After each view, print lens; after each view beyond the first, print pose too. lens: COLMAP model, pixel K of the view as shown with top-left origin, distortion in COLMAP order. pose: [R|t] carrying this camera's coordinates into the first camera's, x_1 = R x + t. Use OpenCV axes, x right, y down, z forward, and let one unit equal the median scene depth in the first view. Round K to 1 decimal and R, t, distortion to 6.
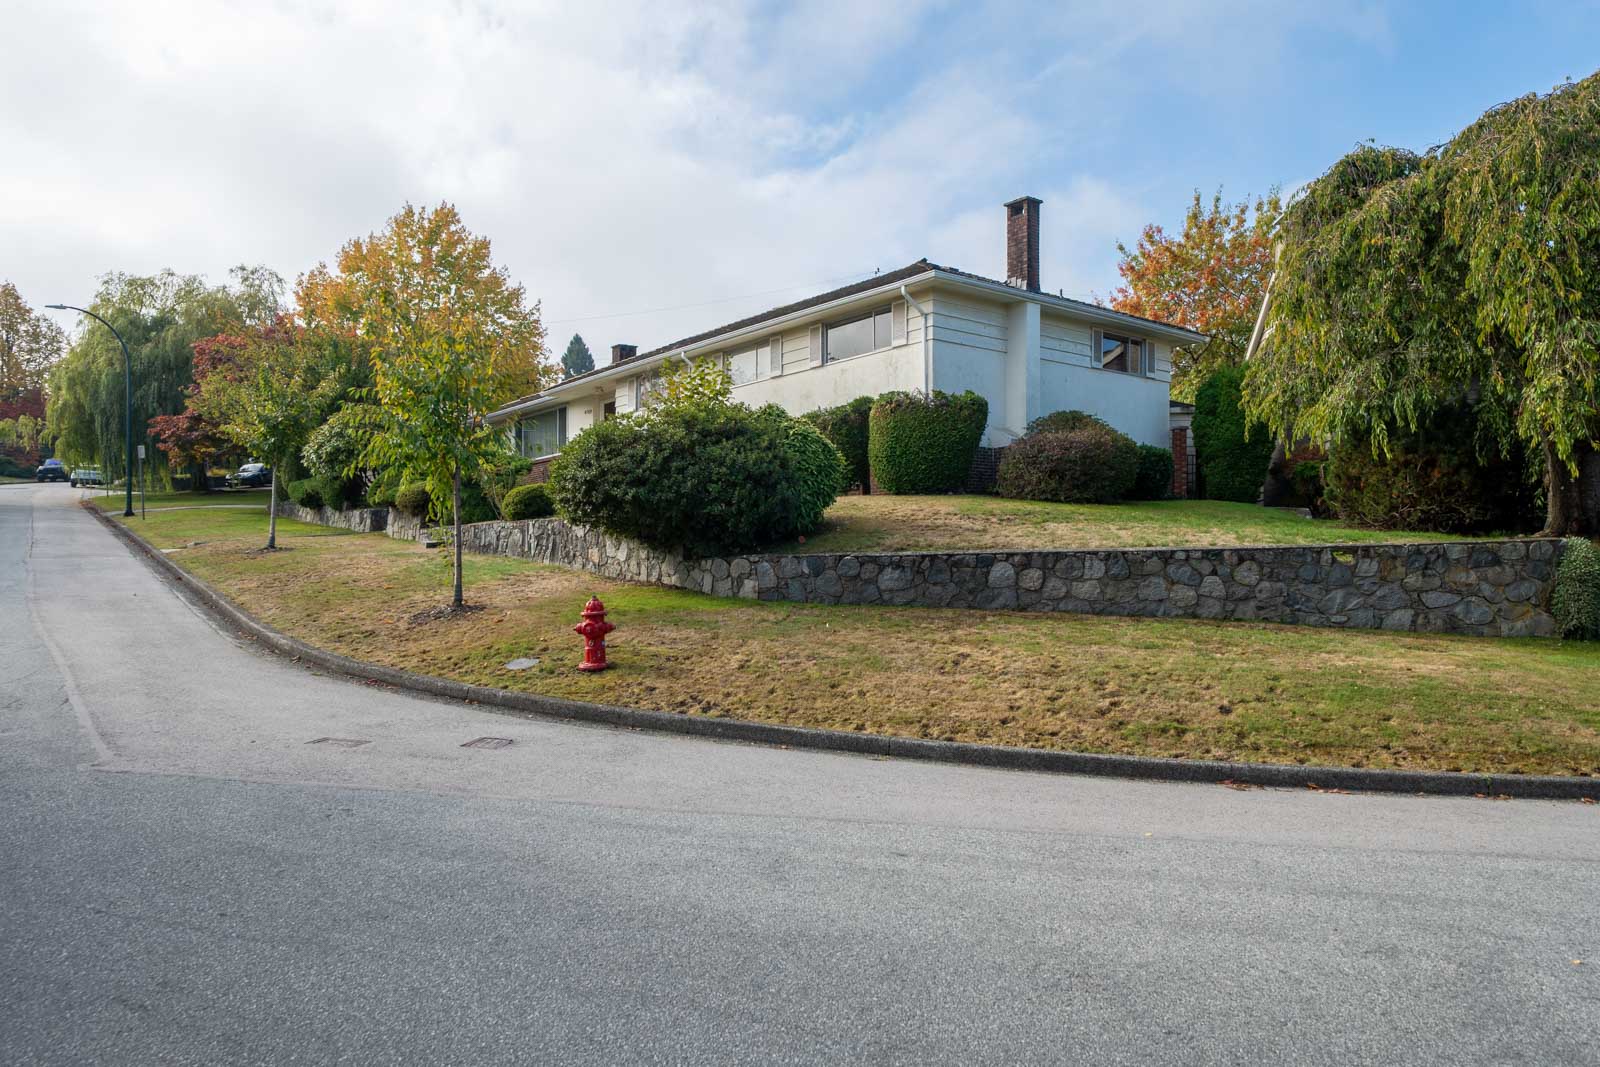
lens RADIAL K [[1059.3, 0, 800.0], [0, 1059.3, 533.5], [0, 0, 1]] dist [-0.000224, 0.000446]
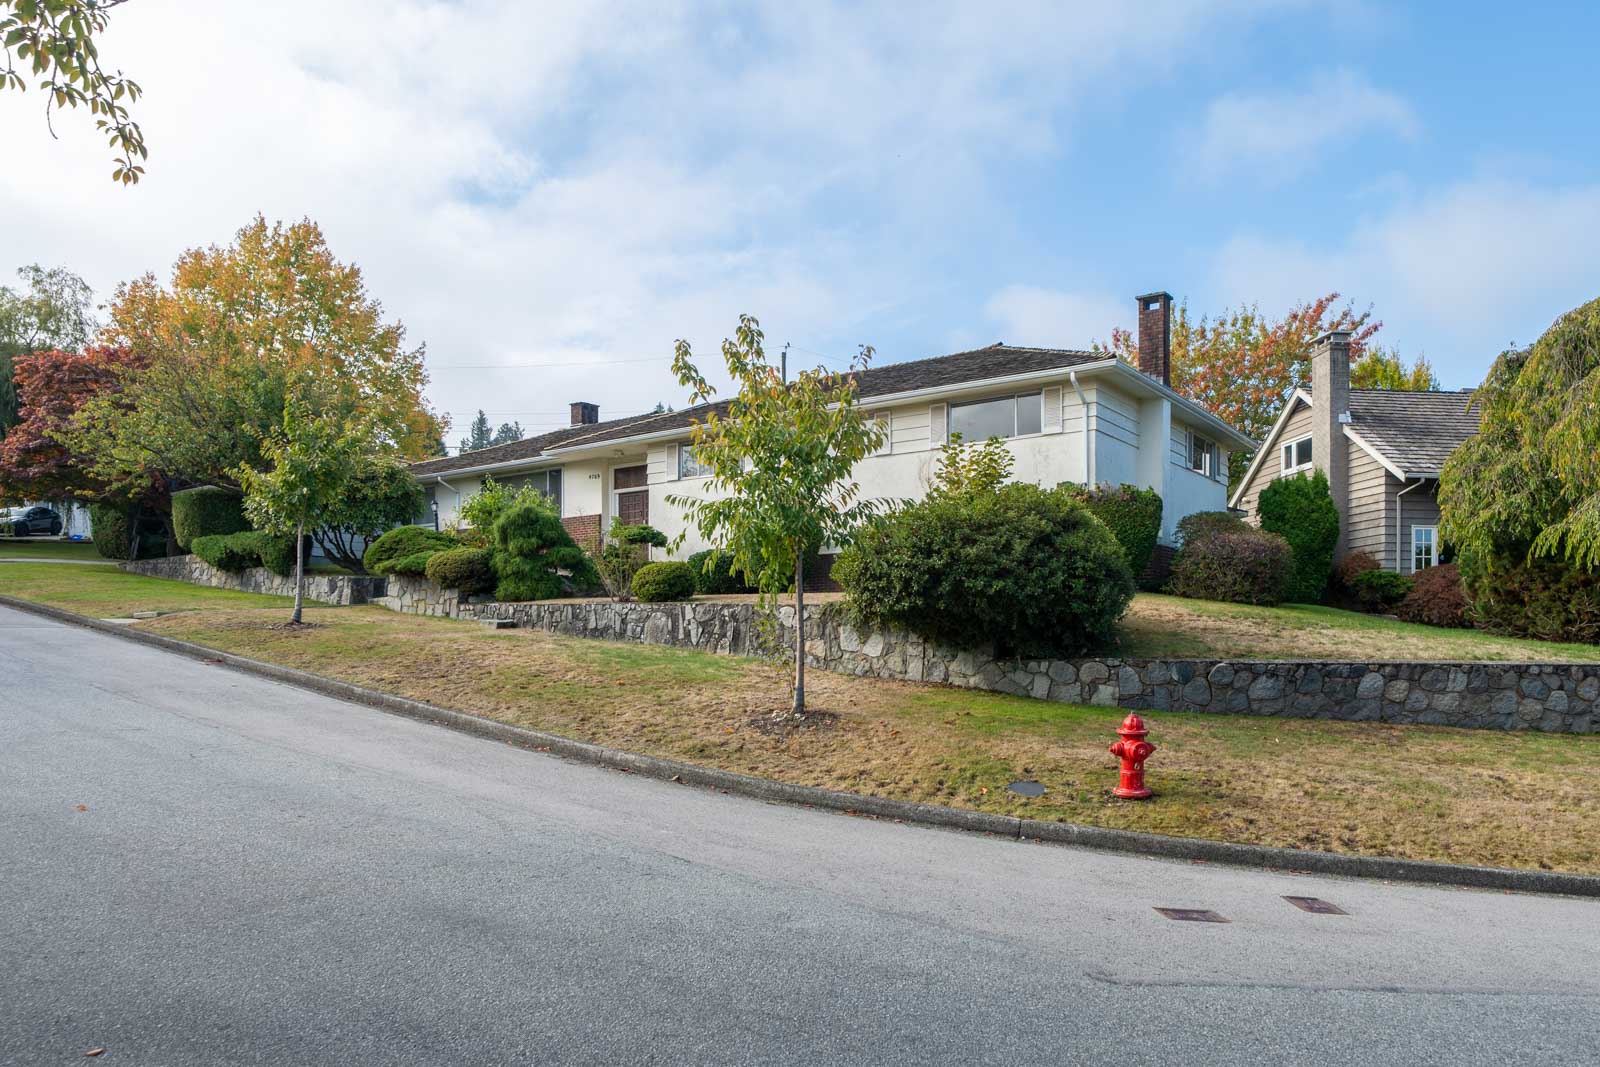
lens RADIAL K [[1055.4, 0, 800.0], [0, 1055.4, 632.4], [0, 0, 1]] dist [0.001745, -0.000299]
pose [[0.967354, 0.026535, 0.252038, -0.521770], [-0.032129, 0.999320, 0.018107, -0.009883], [-0.251386, -0.025614, 0.967548, 0.180792]]
